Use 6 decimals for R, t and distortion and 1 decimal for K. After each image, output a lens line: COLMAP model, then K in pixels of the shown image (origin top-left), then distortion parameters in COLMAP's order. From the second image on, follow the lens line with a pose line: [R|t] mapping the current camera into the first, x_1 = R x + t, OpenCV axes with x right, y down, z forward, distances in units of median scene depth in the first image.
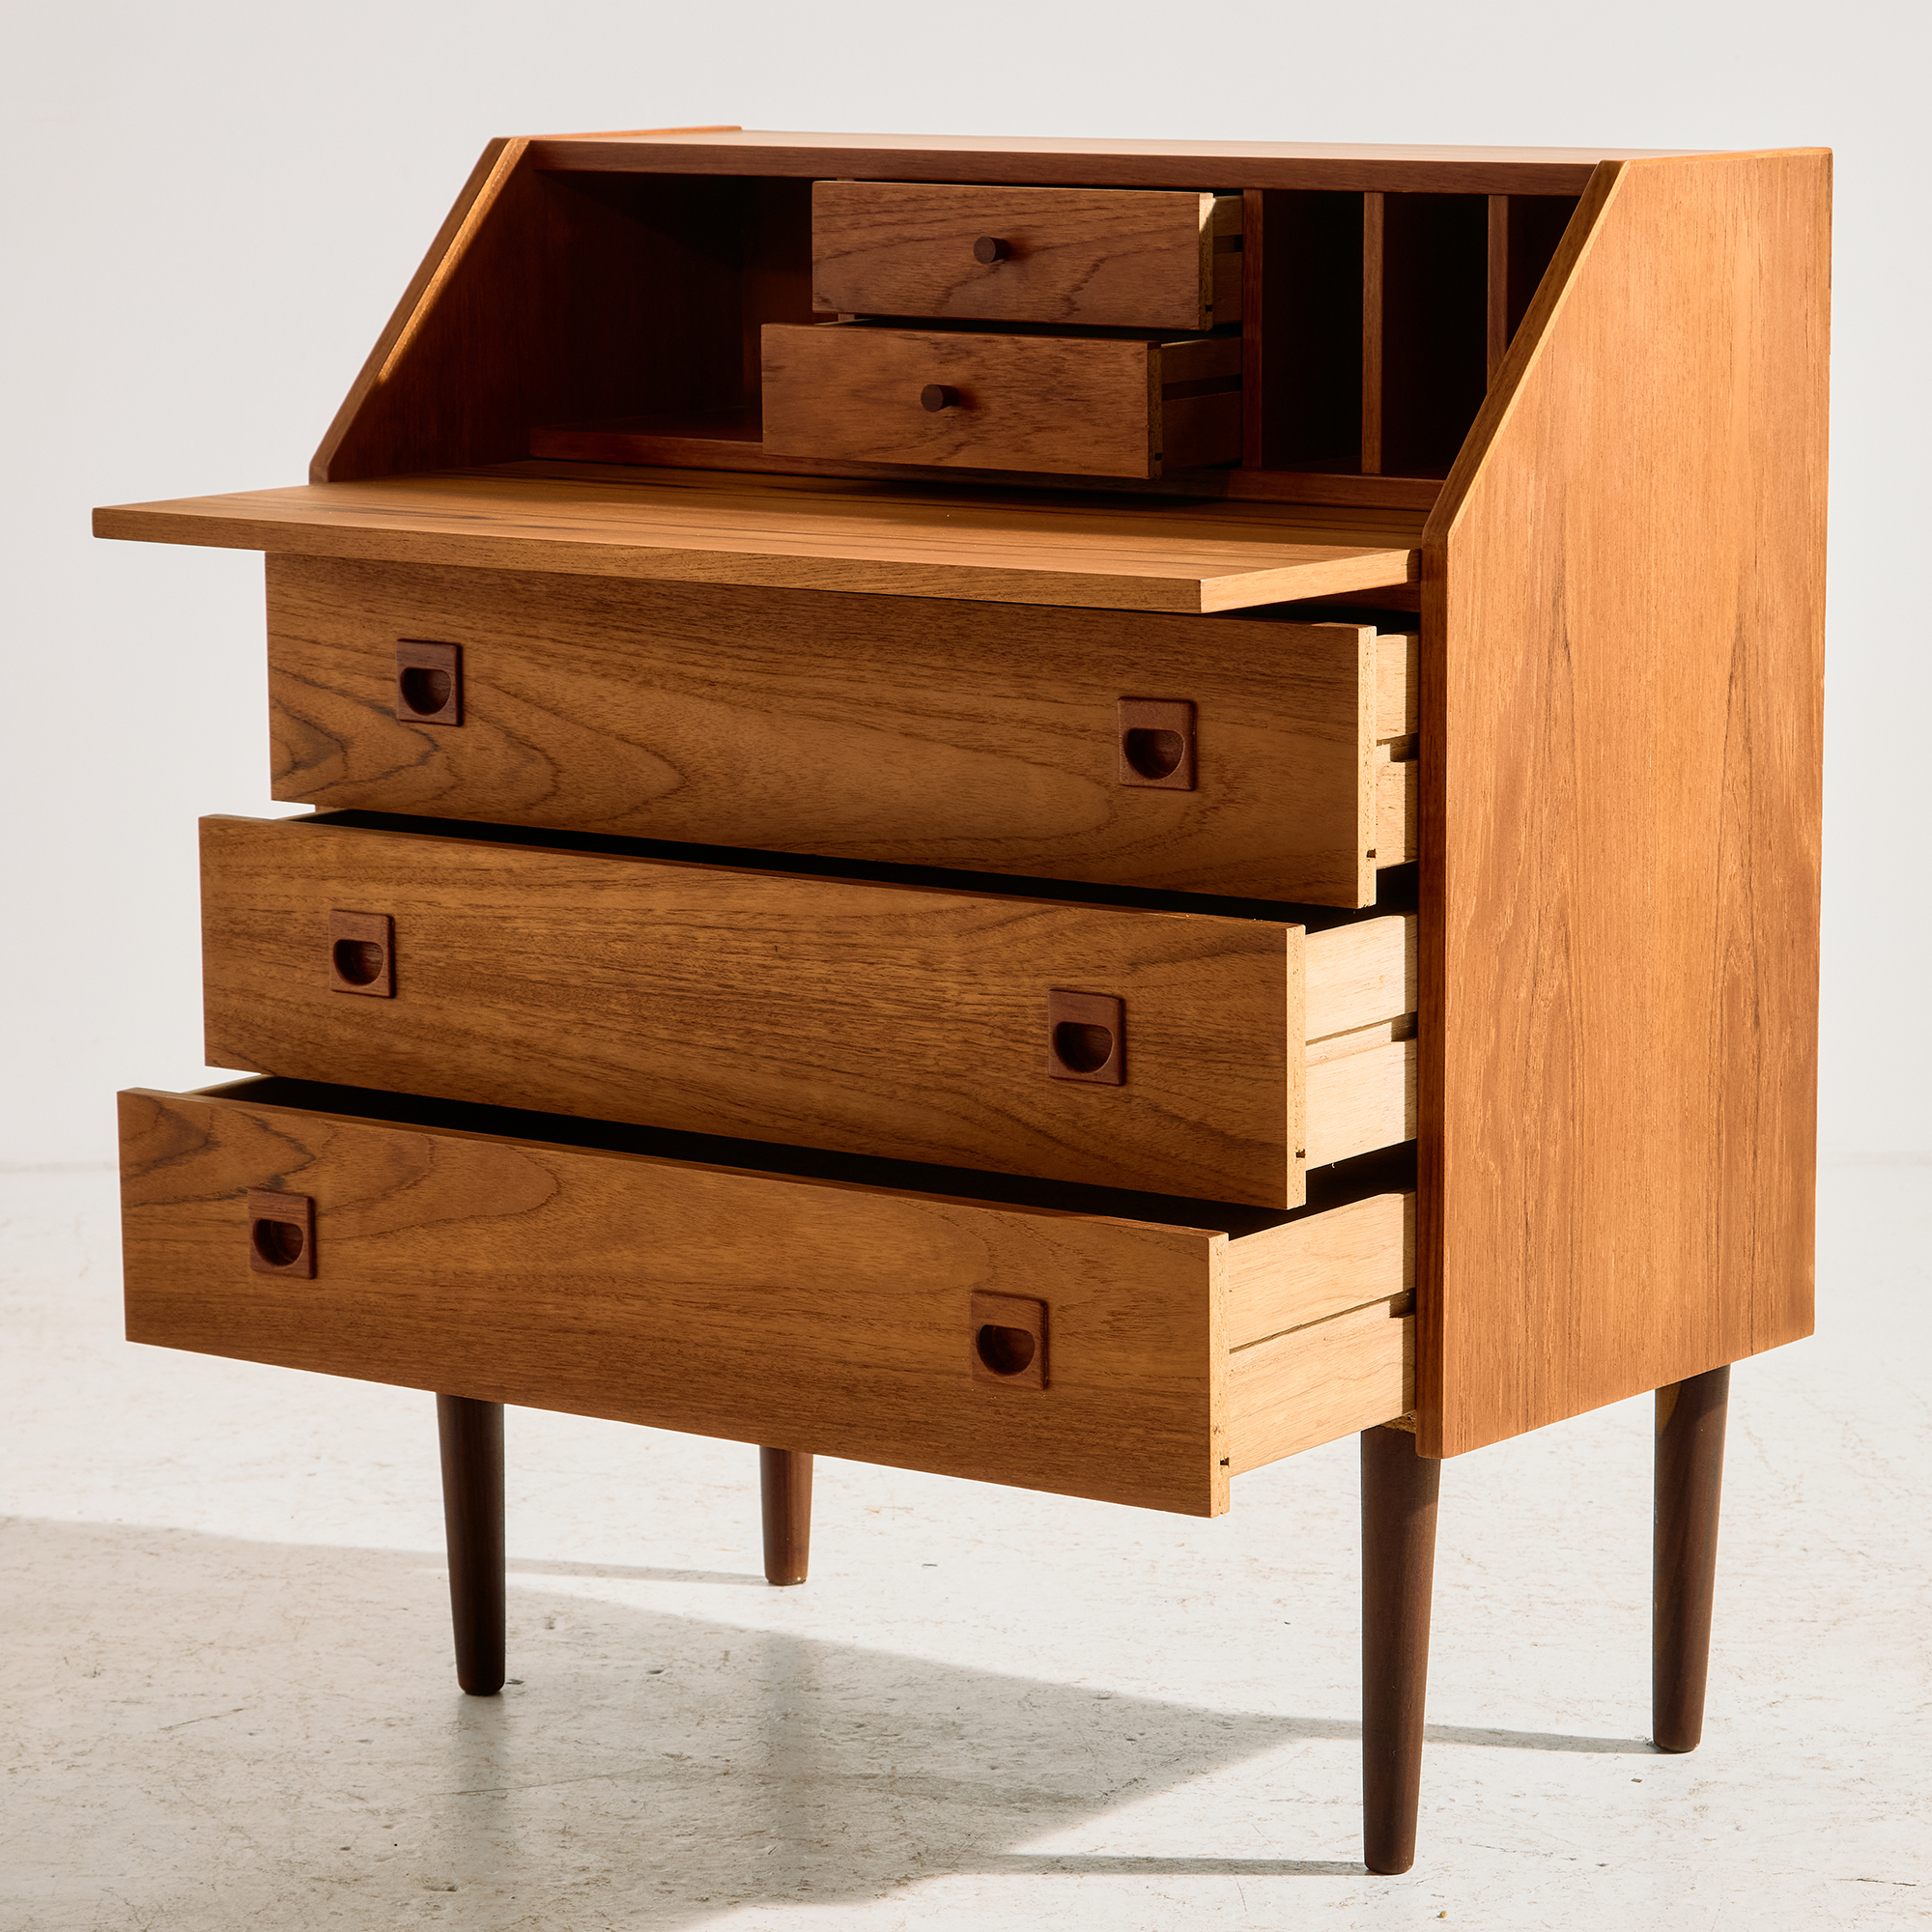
lens RADIAL K [[6711.3, 0, 962.9], [0, 6711.3, 975.6], [0, 0, 1]] dist [0.046260, 0.000000]
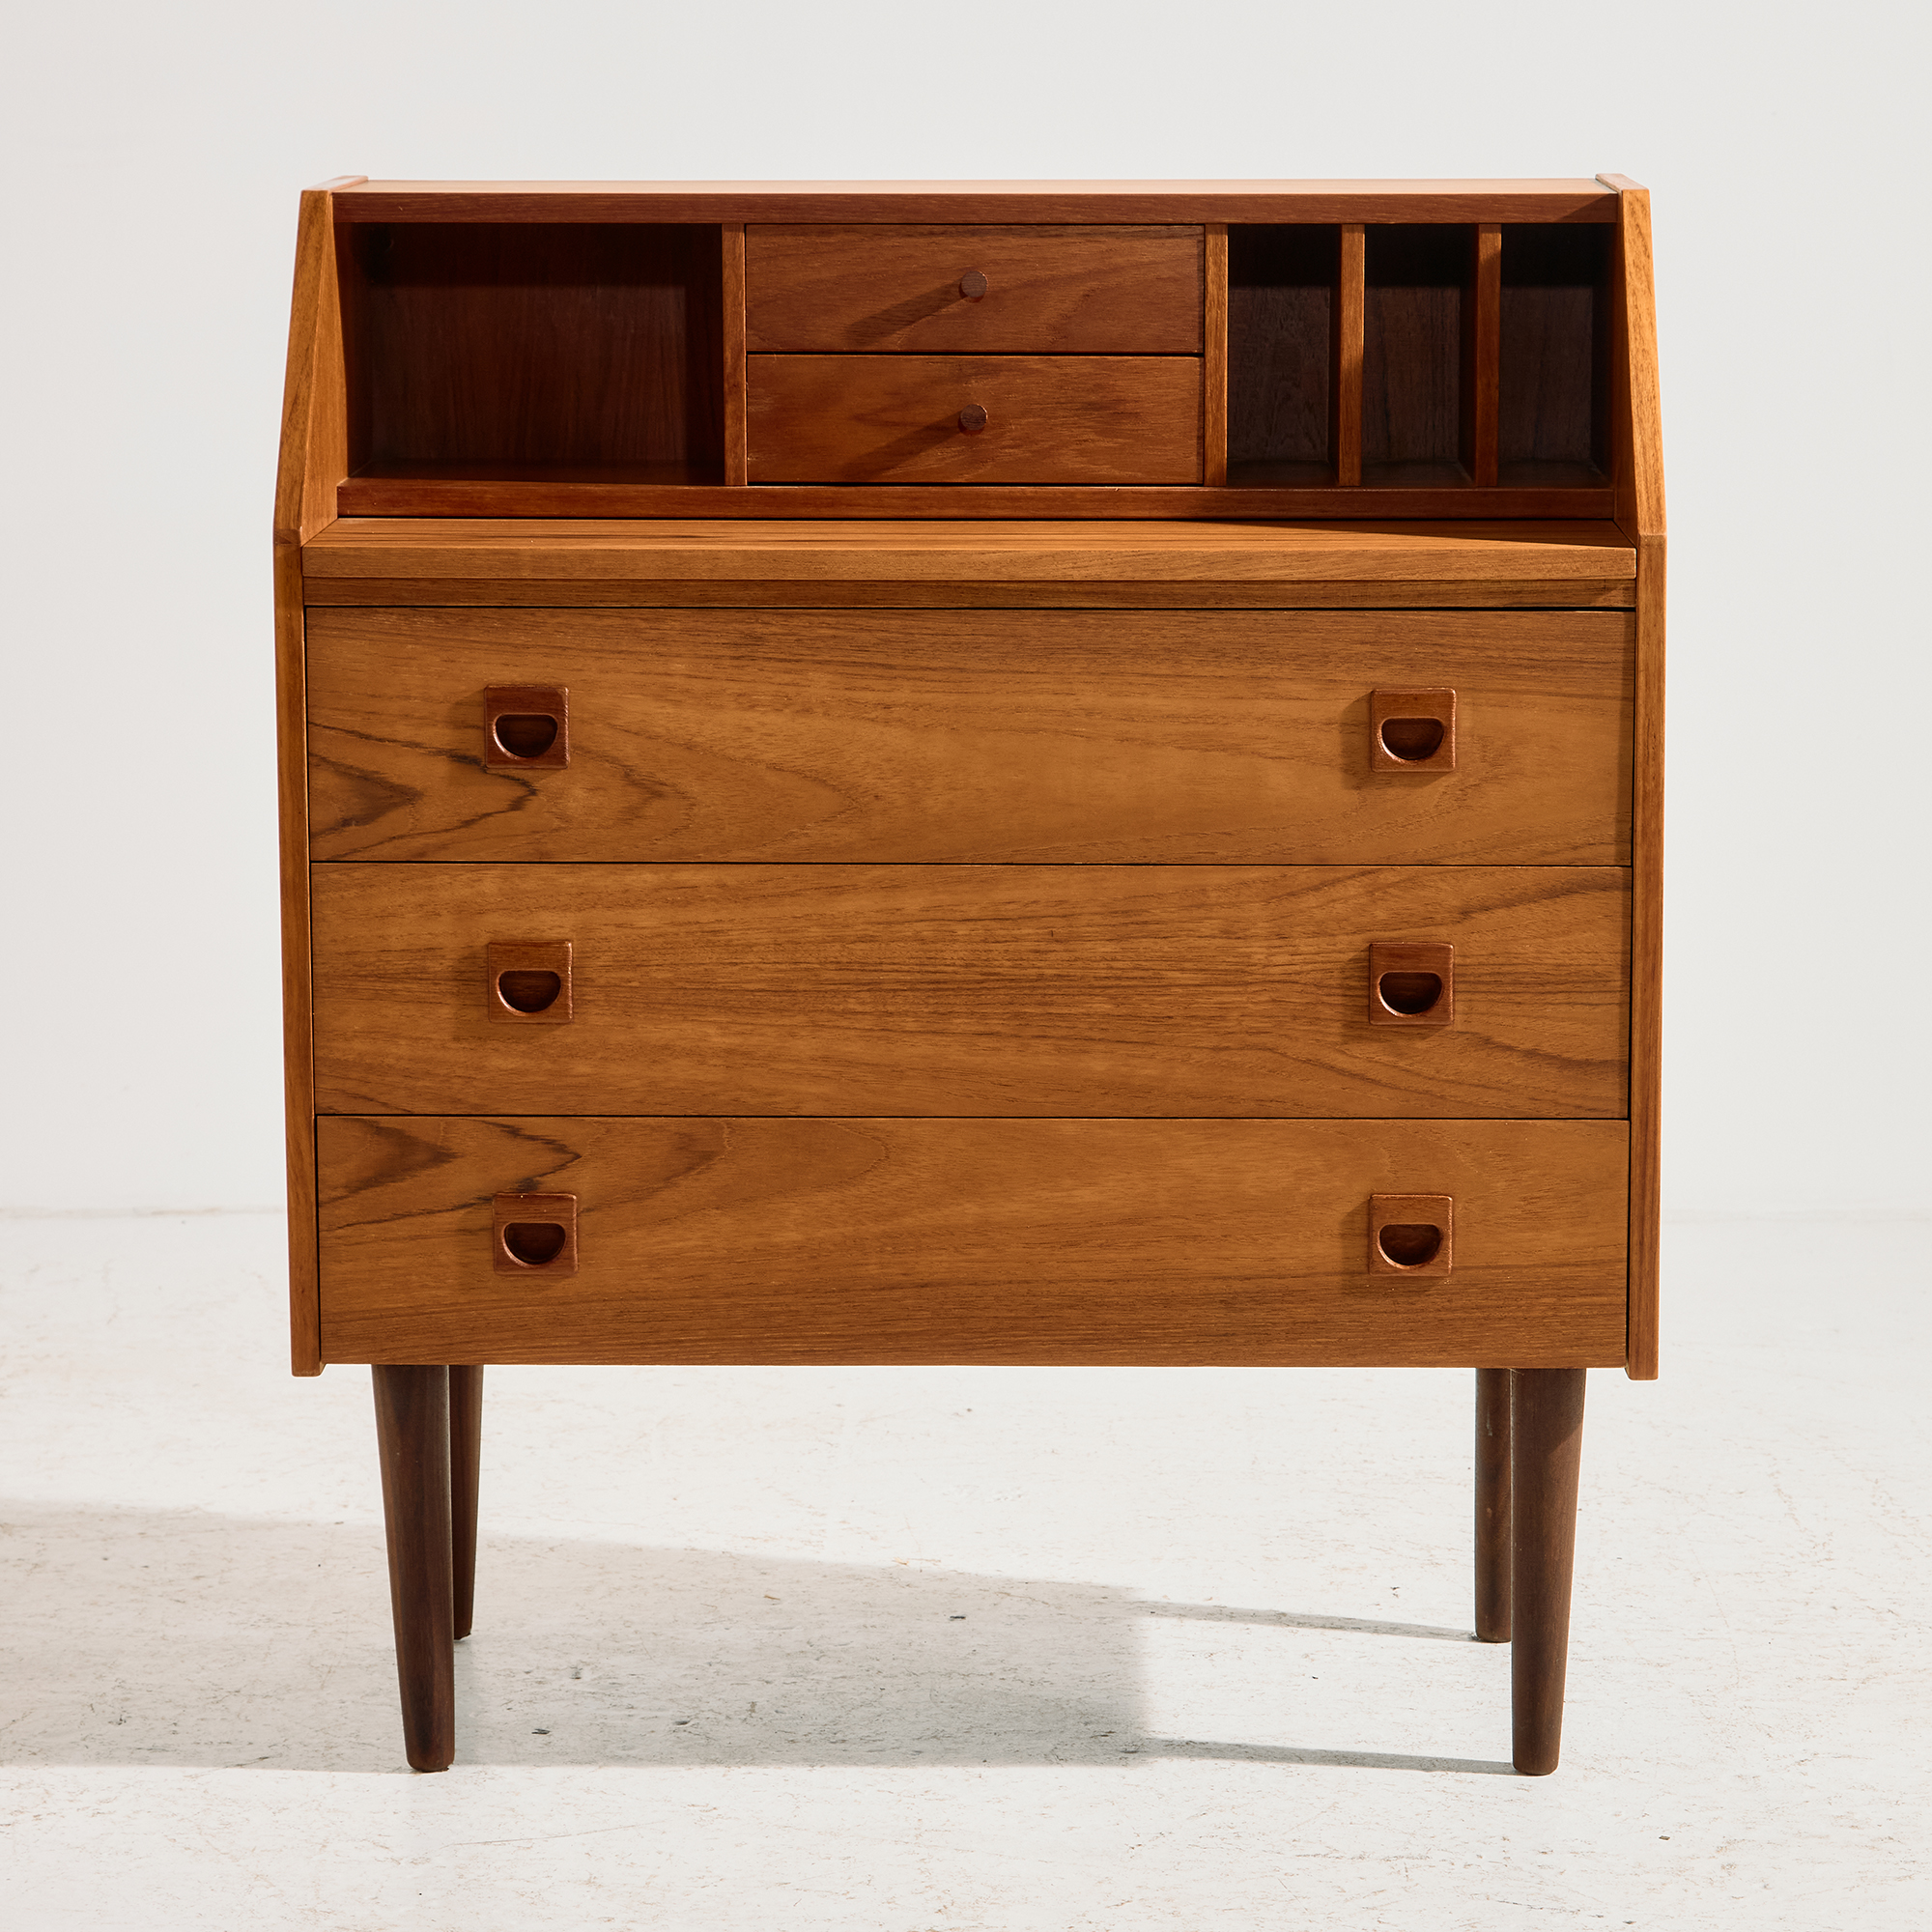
lens RADIAL K [[6711.3, 0, 975.9], [0, 6711.3, 962.0], [0, 0, 1]] dist [0.046260, 0.000000]
pose [[0.812251, -0.085465, 0.577013, -0.633672], [0.085972, 0.995945, 0.026495, -0.028009], [-0.576938, 0.028087, 0.816305, 0.105383]]
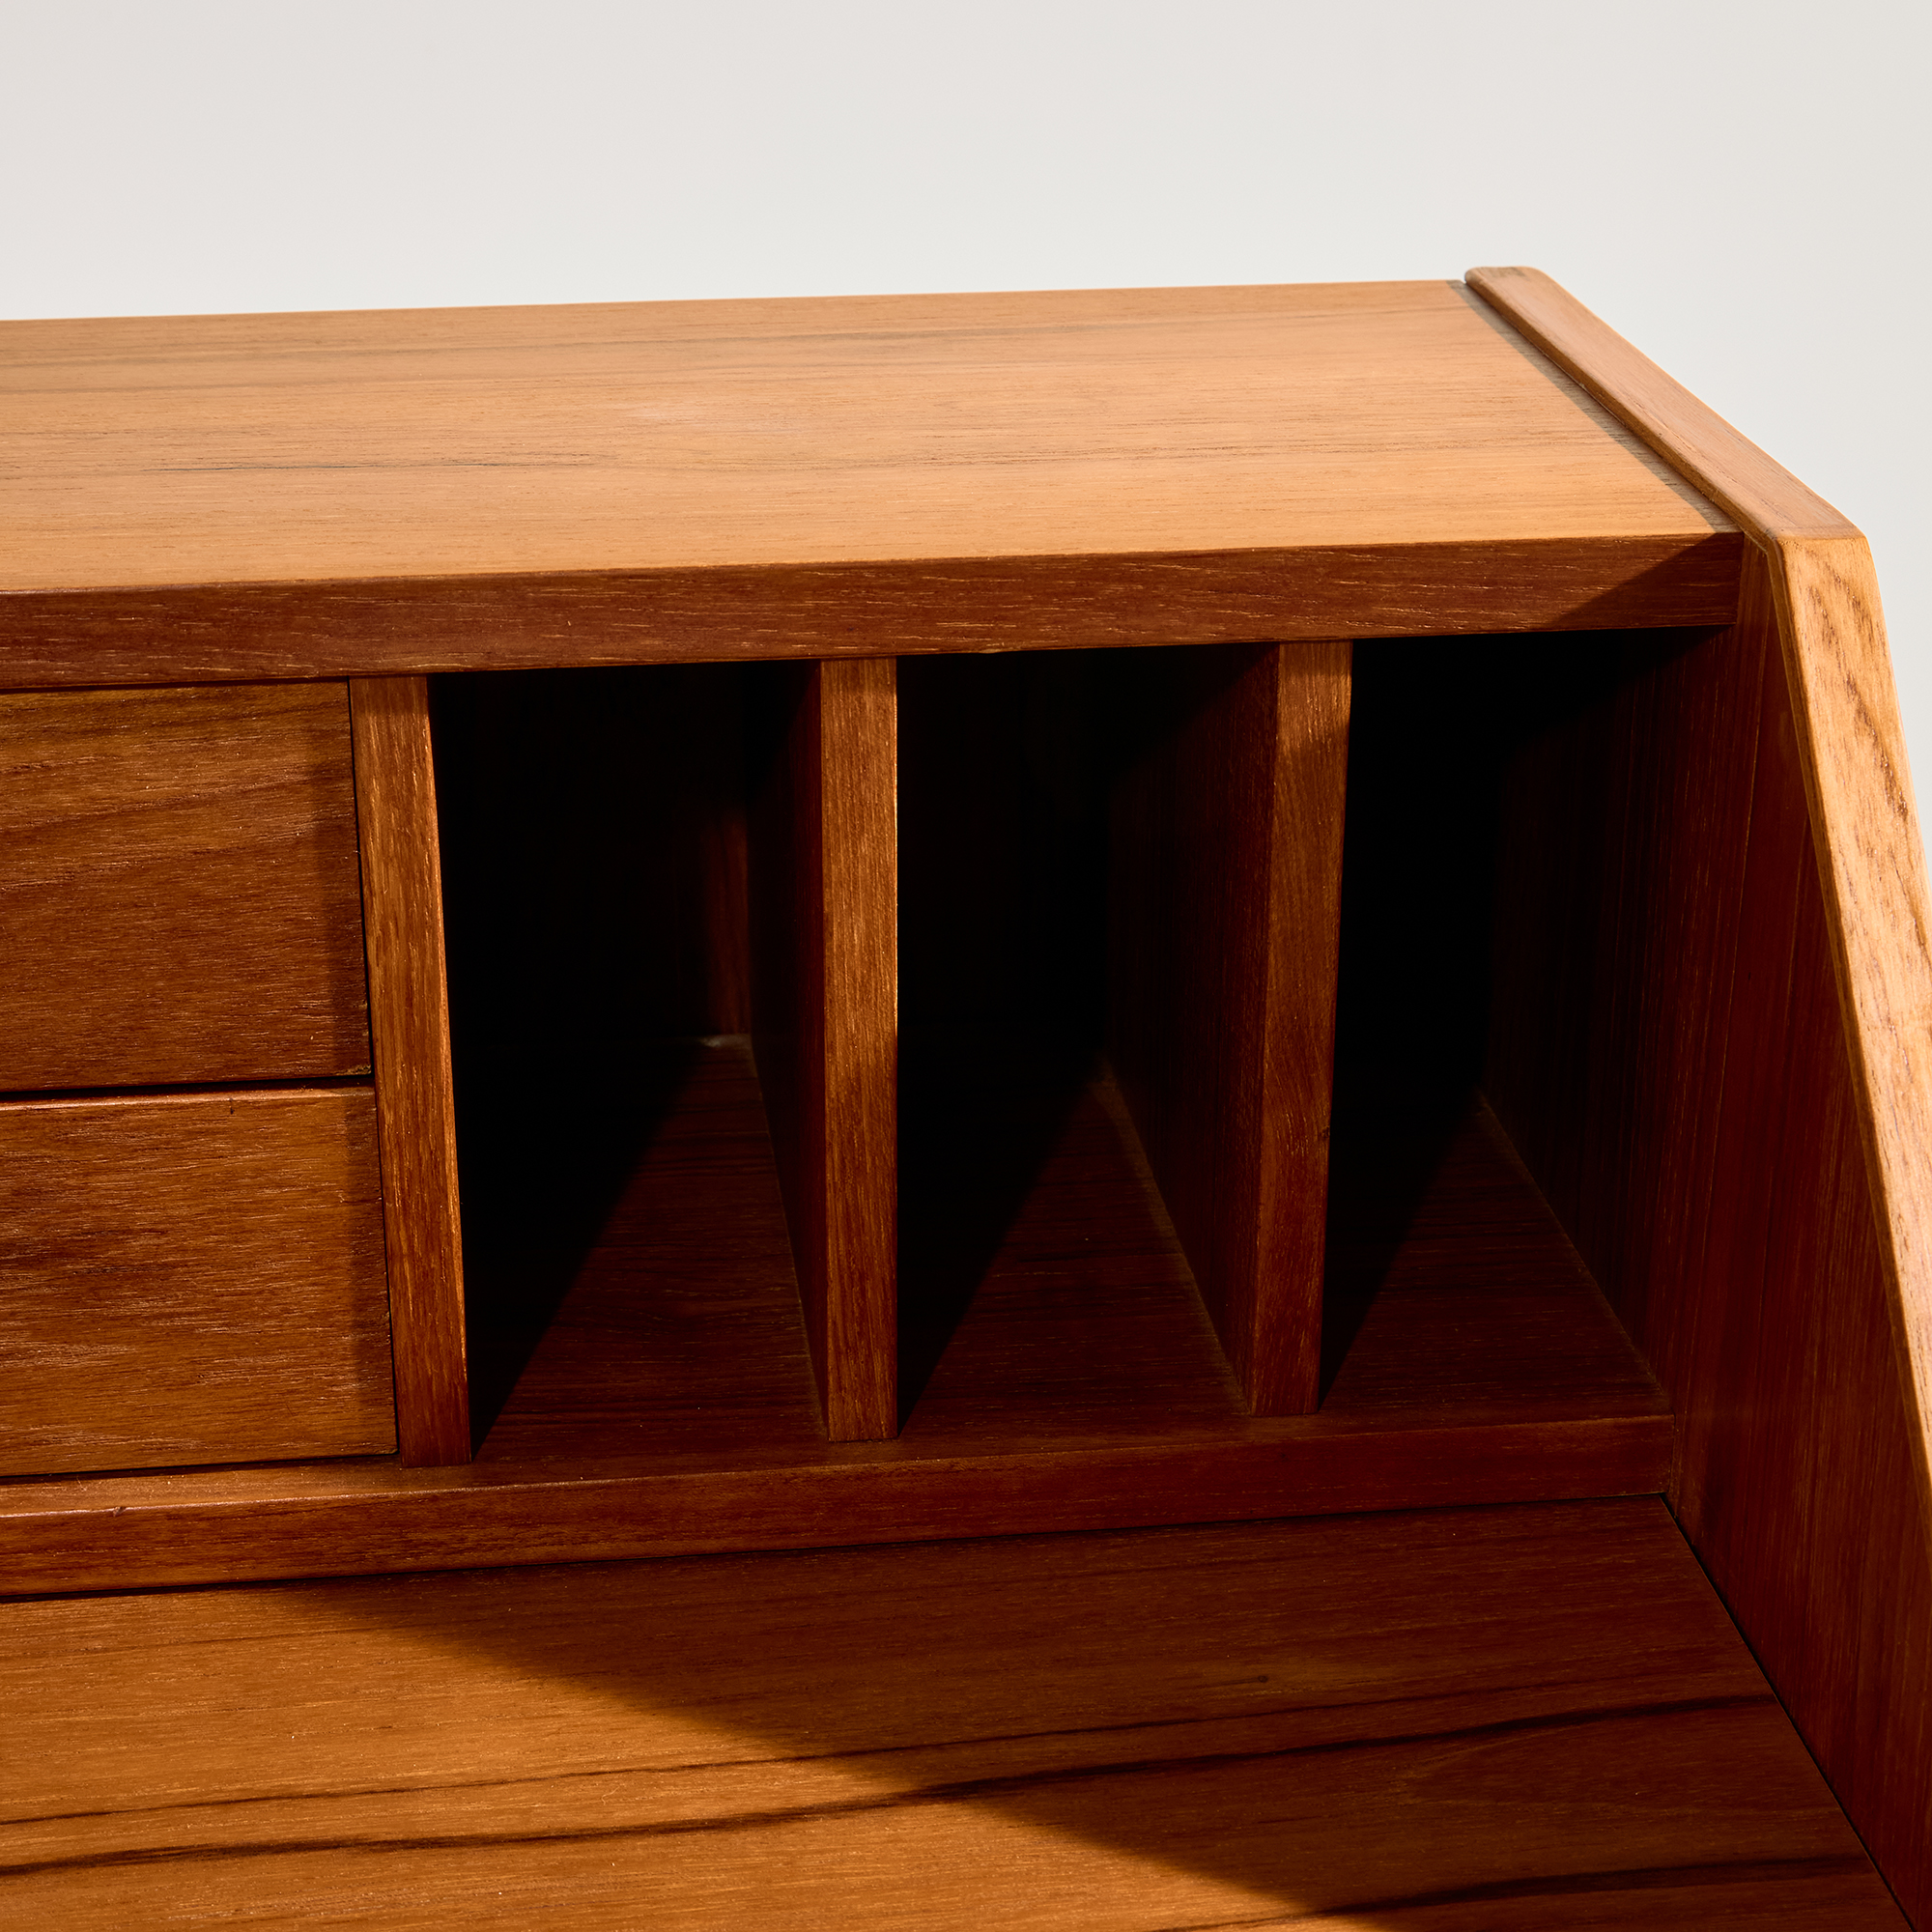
lens RADIAL K [[3834.8, 0, 923.1], [0, 3834.8, 1021.7], [0, 0, 1]] dist [-0.052225, 0.000000]
pose [[0.726227, -0.271818, 0.631435, -0.069776], [0.102543, 0.951066, 0.291475, -0.147737], [-0.679765, -0.146928, 0.718563, 0.811466]]
